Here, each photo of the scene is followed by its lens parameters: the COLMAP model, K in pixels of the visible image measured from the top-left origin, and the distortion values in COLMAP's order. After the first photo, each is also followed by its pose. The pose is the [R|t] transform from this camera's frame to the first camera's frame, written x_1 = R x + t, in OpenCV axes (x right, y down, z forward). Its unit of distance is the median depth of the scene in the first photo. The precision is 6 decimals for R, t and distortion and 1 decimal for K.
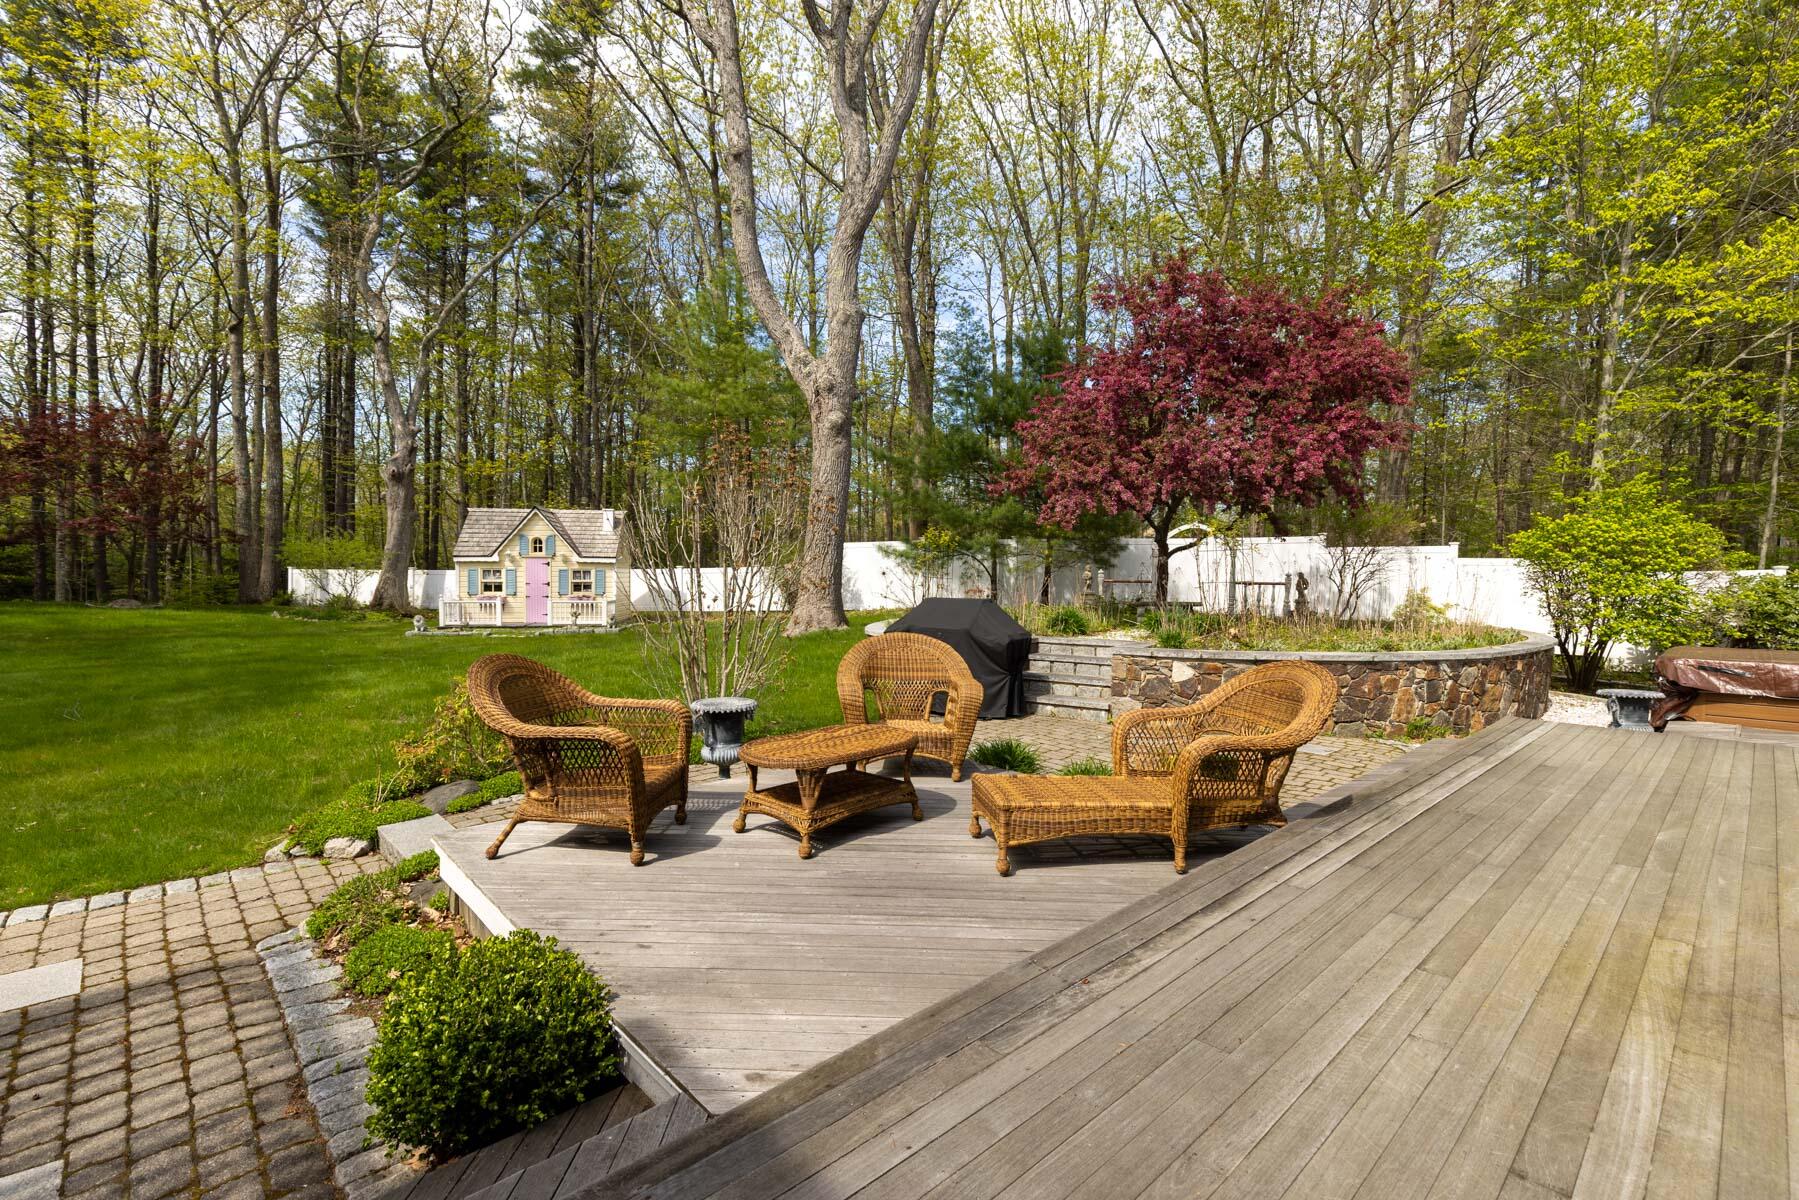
lens RADIAL K [[813.3, 0, 905.4], [0, 813.3, 589.8], [0, 0, 1]] dist [0.013169, -0.002382]
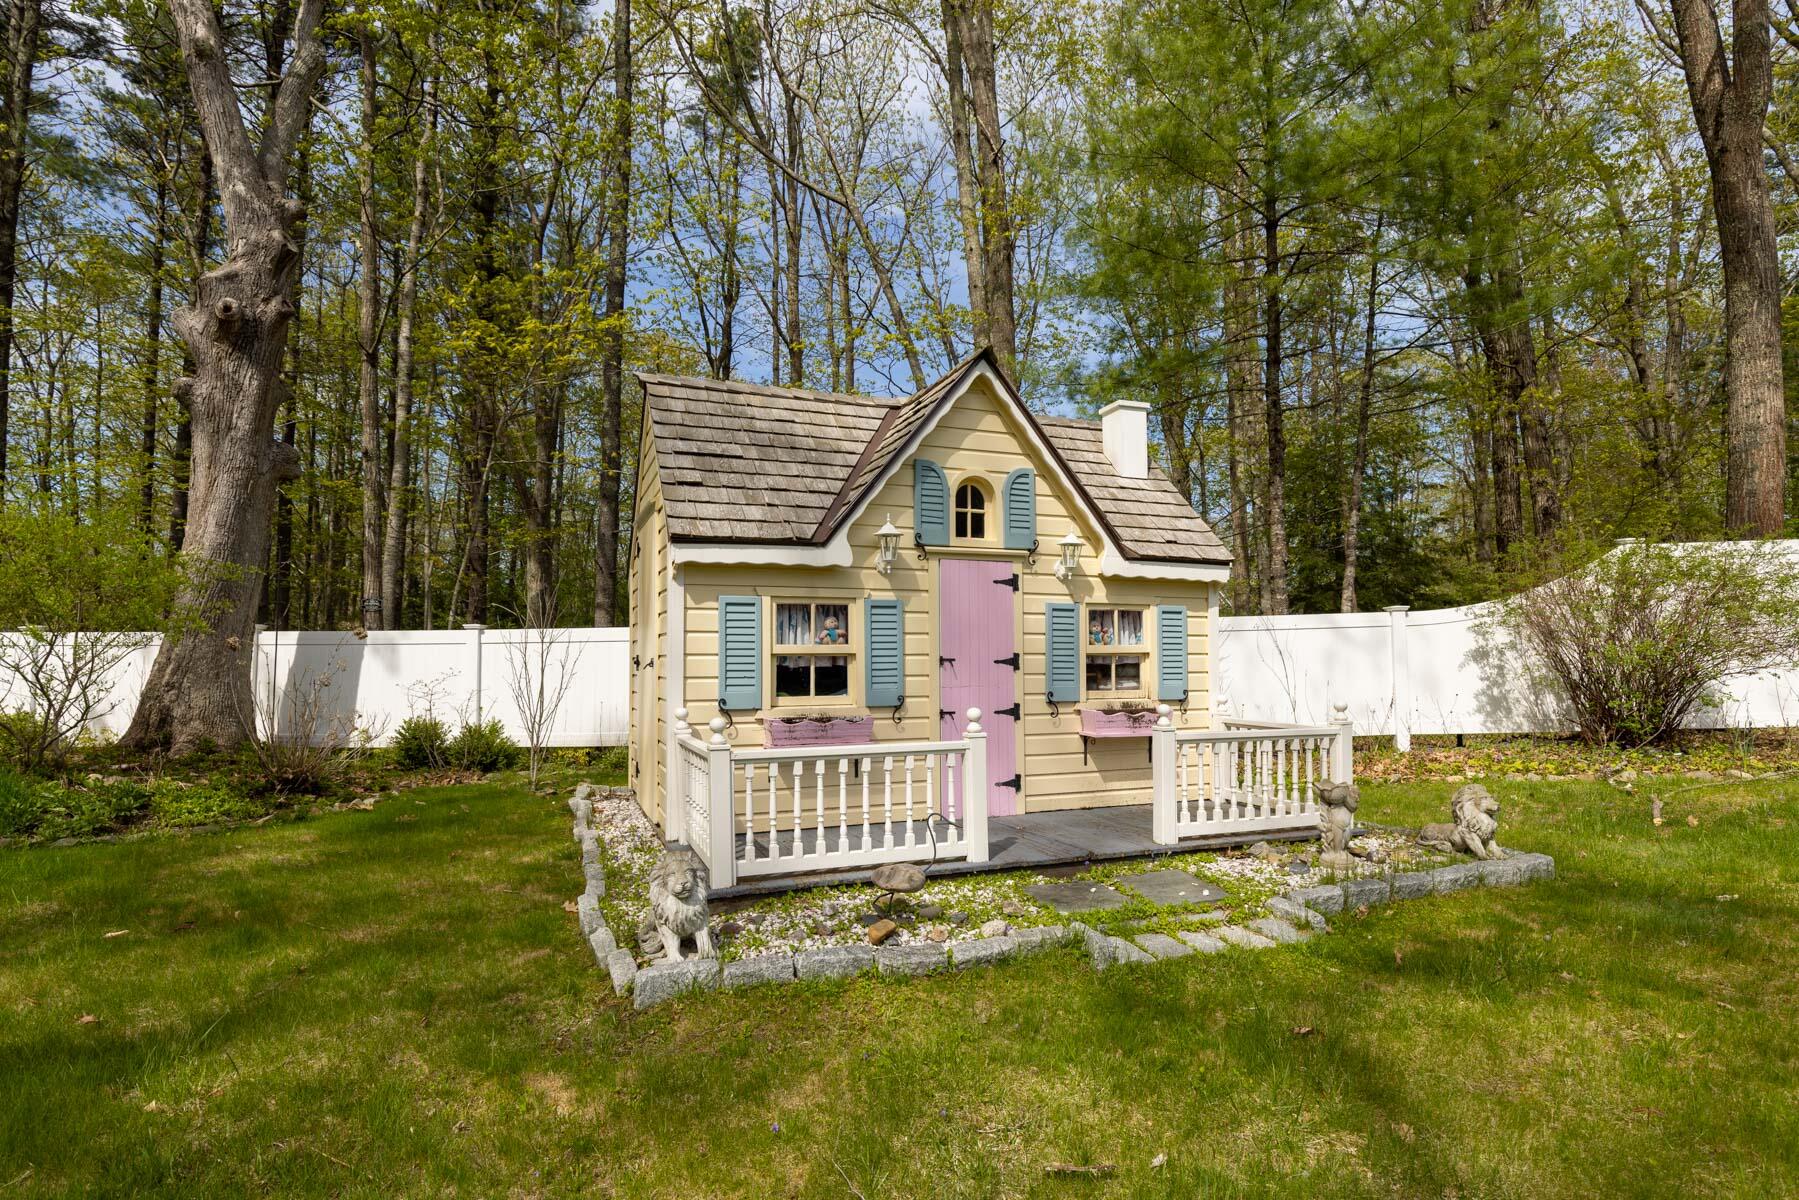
lens RADIAL K [[936.9, 0, 911.4], [0, 936.9, 605.8], [0, 0, 1]] dist [0.006887, 0.000264]
pose [[0.978685, 0.001170, 0.205365, -0.821069], [0.014160, 0.997220, -0.073160, -0.005510], [-0.204880, 0.074508, 0.975947, 1.117896]]
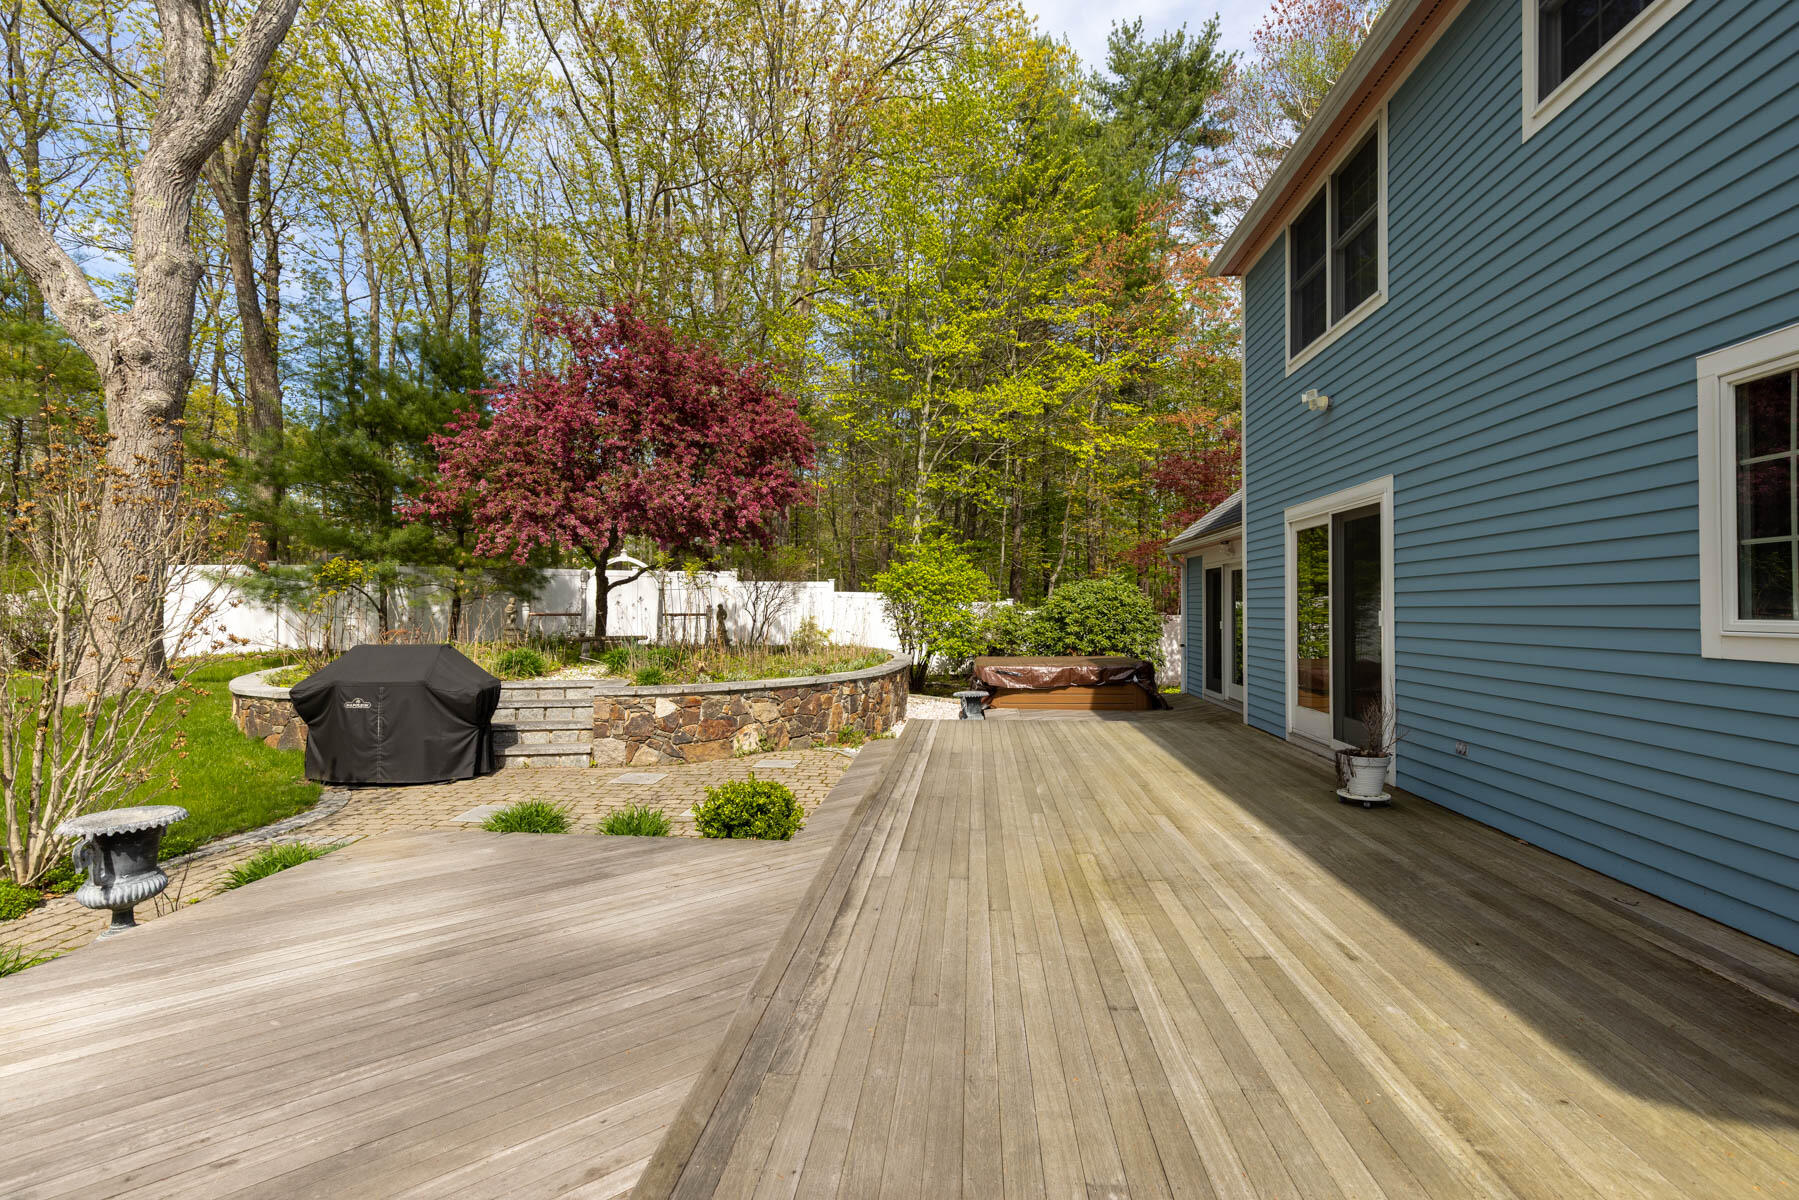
lens RADIAL K [[813.3, 0, 915.2], [0, 813.3, 590.1], [0, 0, 1]] dist [0.013169, -0.002382]
pose [[0.740929, 0.003979, 0.671571, -0.080076], [0.016161, 0.999587, -0.023753, -0.012597], [-0.671389, 0.028452, 0.740559, 0.002156]]
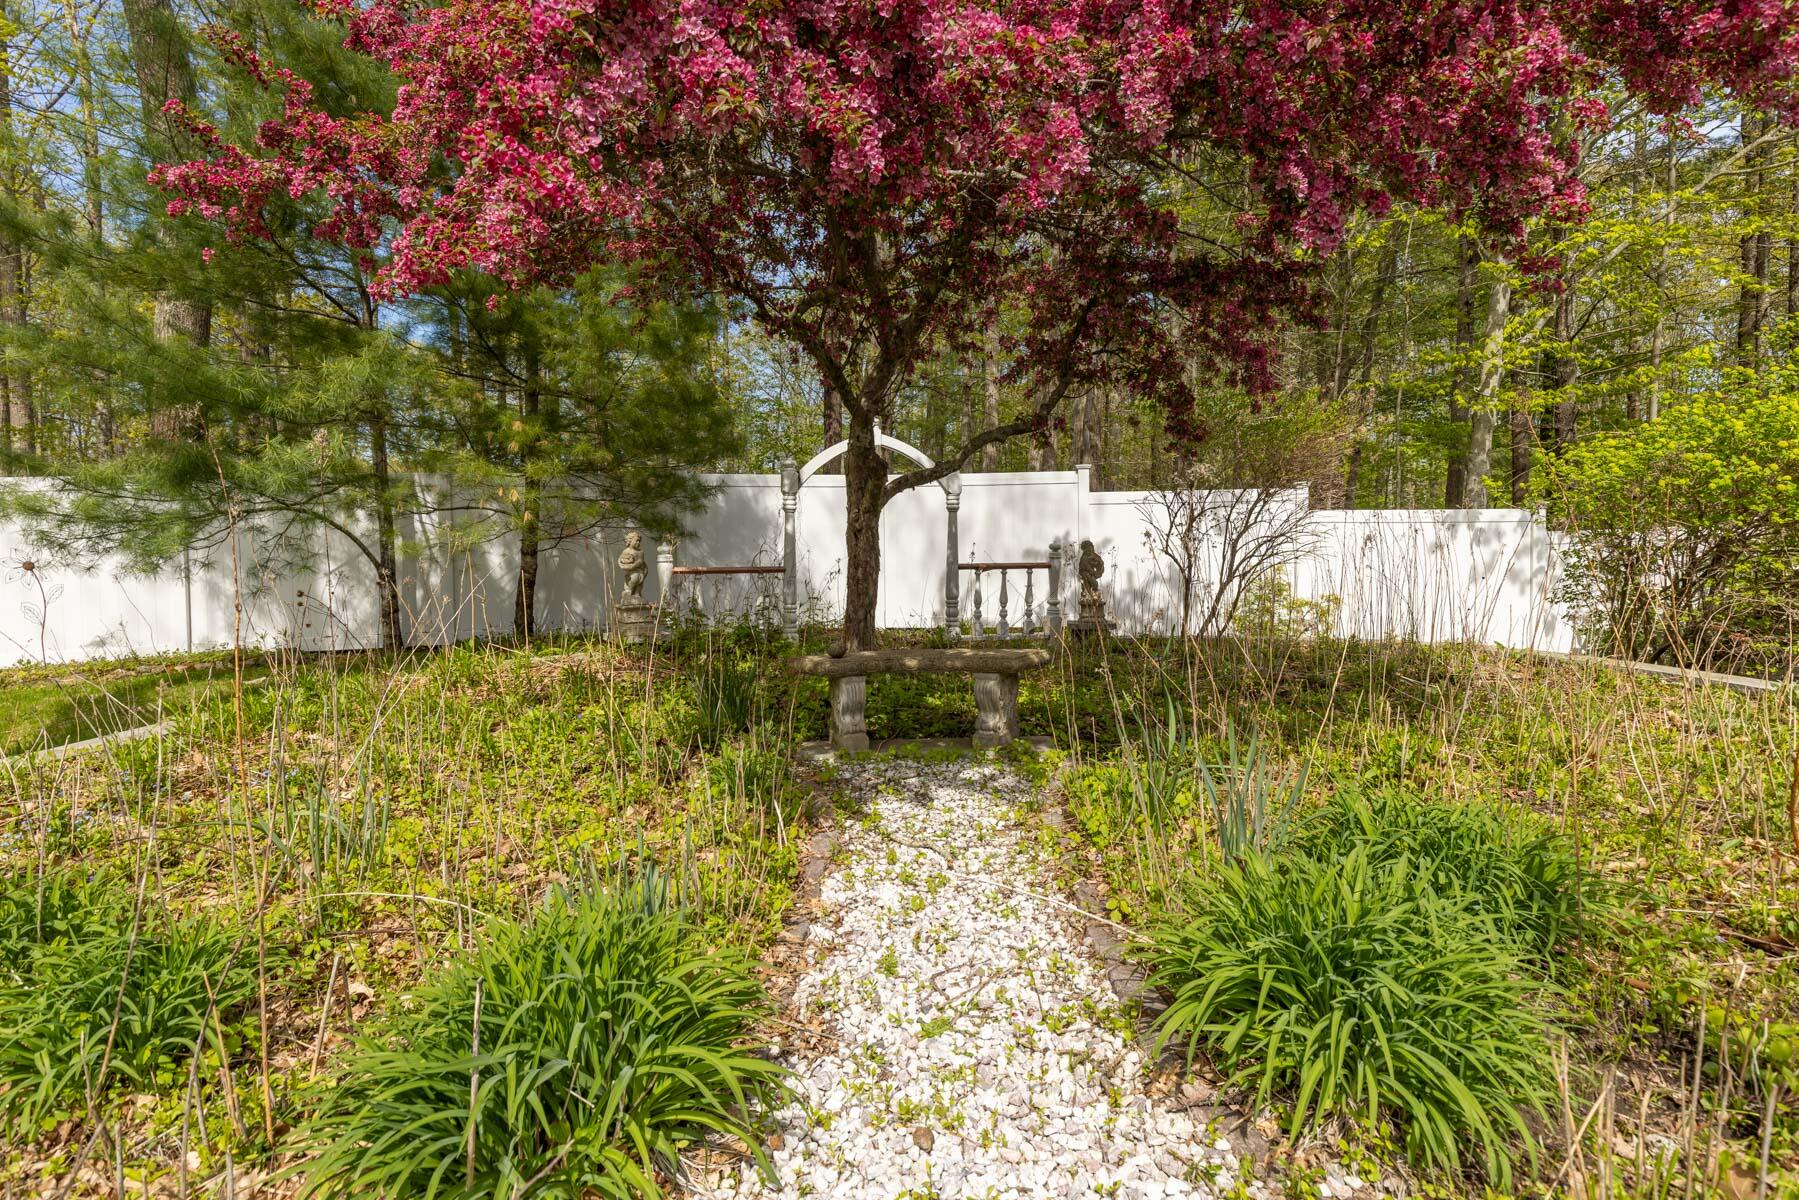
lens RADIAL K [[936.9, 0, 904.0], [0, 936.9, 596.7], [0, 0, 1]] dist [0.006887, 0.000264]
pose [[0.864382, -0.048289, 0.500511, 0.151973], [0.028702, 0.998493, 0.046766, -0.022538], [-0.502016, -0.026058, 0.864466, 0.744667]]
